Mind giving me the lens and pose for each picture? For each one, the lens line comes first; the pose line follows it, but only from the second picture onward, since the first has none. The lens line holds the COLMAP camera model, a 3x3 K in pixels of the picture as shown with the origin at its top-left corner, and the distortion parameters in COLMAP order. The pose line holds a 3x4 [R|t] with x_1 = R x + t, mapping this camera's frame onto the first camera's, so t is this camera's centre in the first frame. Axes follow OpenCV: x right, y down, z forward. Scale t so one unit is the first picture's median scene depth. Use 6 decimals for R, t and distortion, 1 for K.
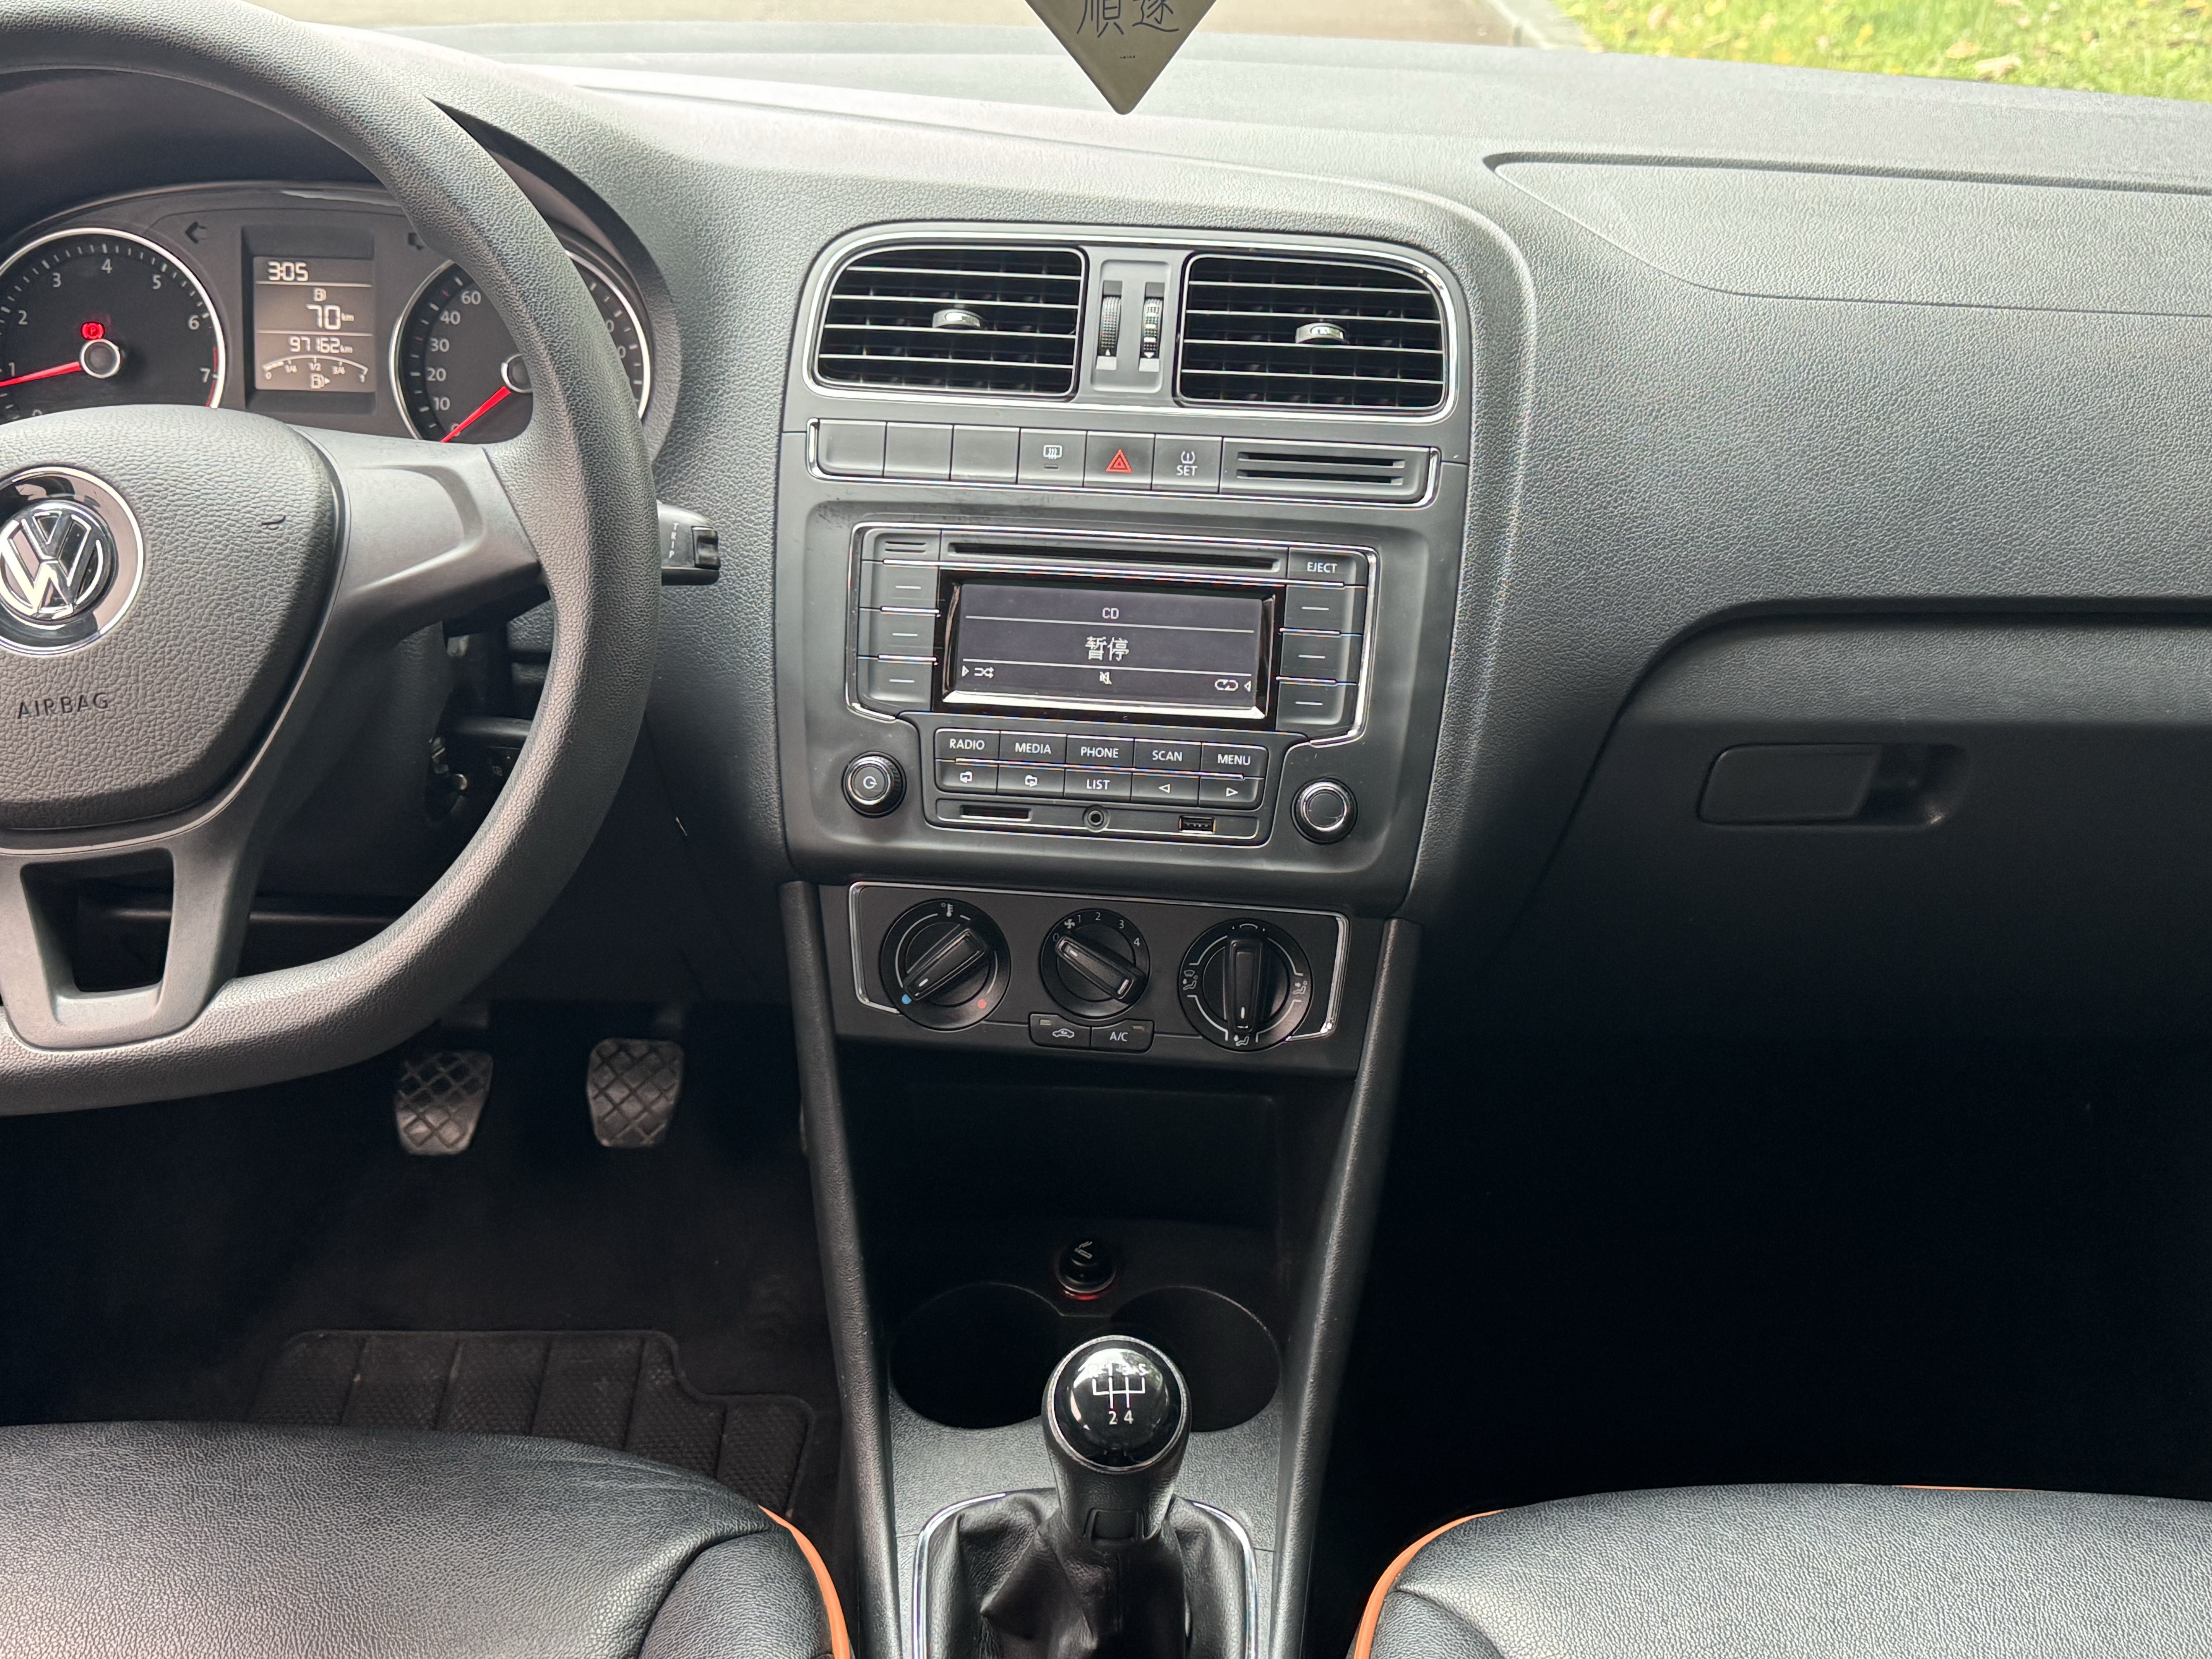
lens RADIAL K [[2340.4, 0, 1113.7], [0, 2340.4, 848.2], [0, 0, 1]] dist [0.076438, 0.000000]
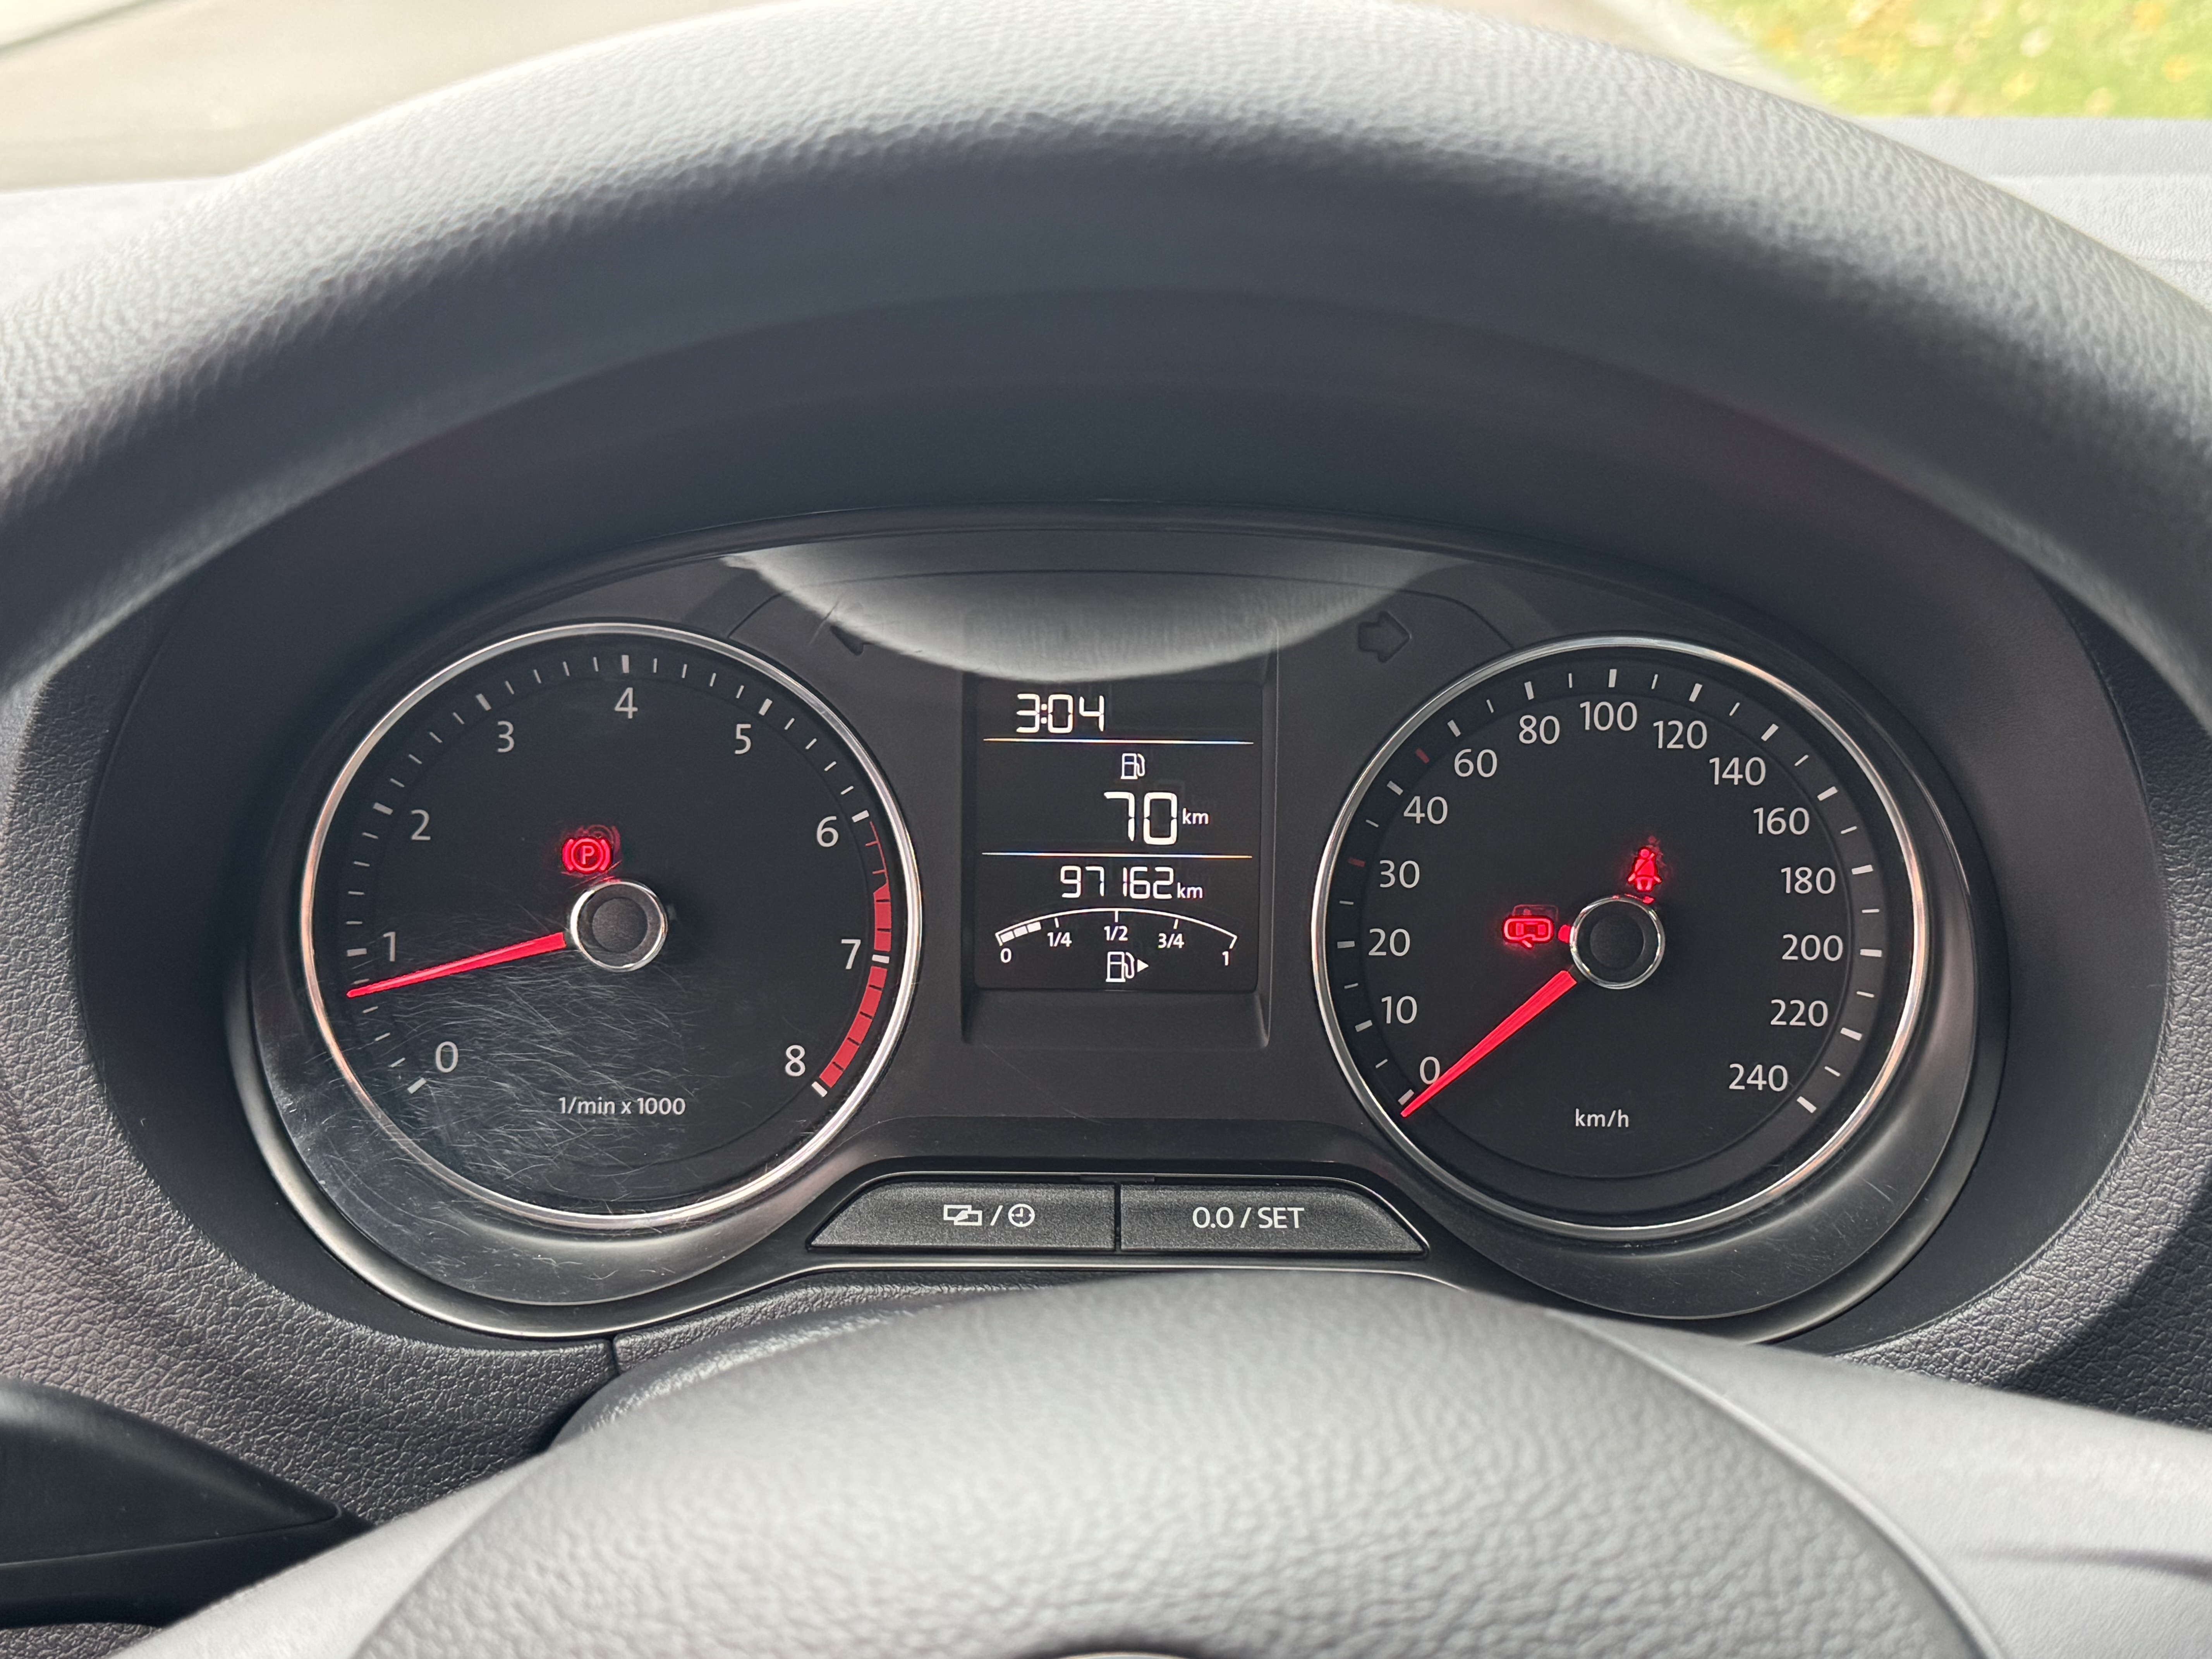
lens RADIAL K [[2584.6, 0, 1107.0], [0, 2584.6, 831.0], [0, 0, 1]] dist [0.046662, 0.000000]
pose [[0.999677, -0.008687, 0.023879, -0.384527], [0.010832, 0.995772, -0.091221, -0.197364], [-0.022986, 0.091450, 0.995544, 0.594294]]
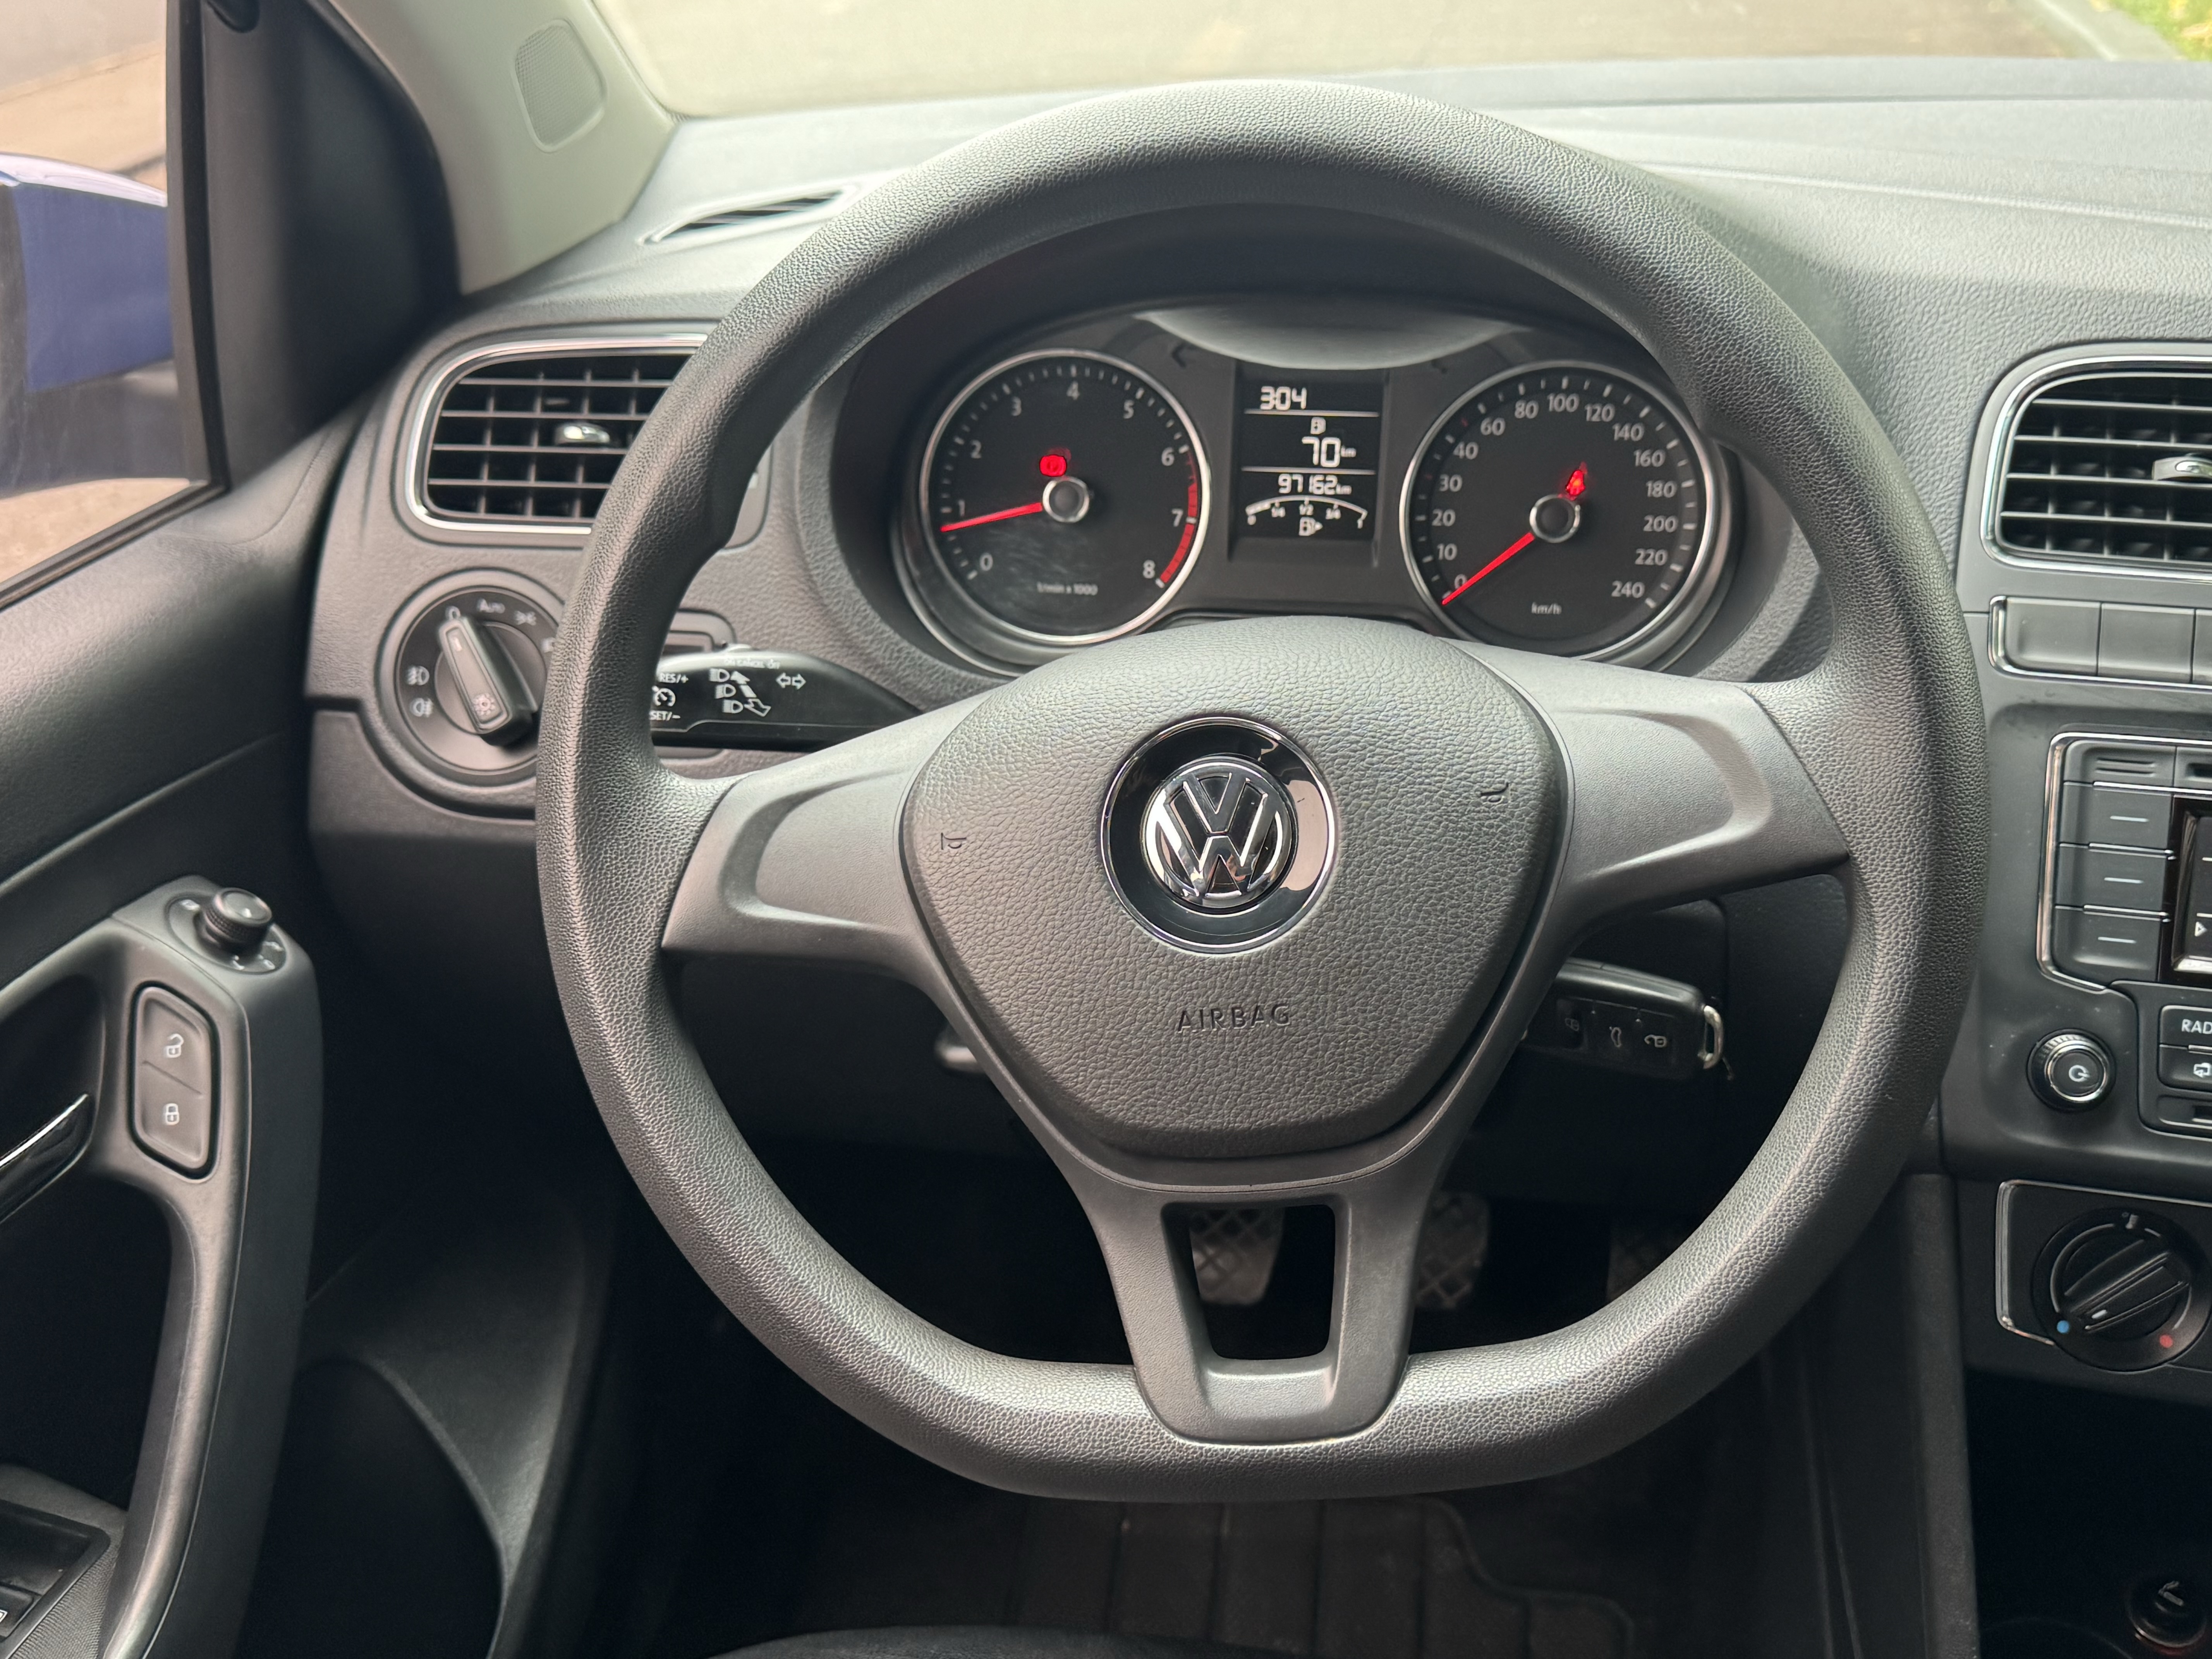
lens RADIAL K [[2202.8, 0, 1111.3], [0, 2202.8, 870.9], [0, 0, 1]] dist [0.074296, 0.000000]
pose [[0.987010, 0.039056, -0.155837, -0.304760], [-0.032402, 0.998461, 0.045011, -0.117053], [0.157355, -0.039377, 0.986757, 0.214319]]
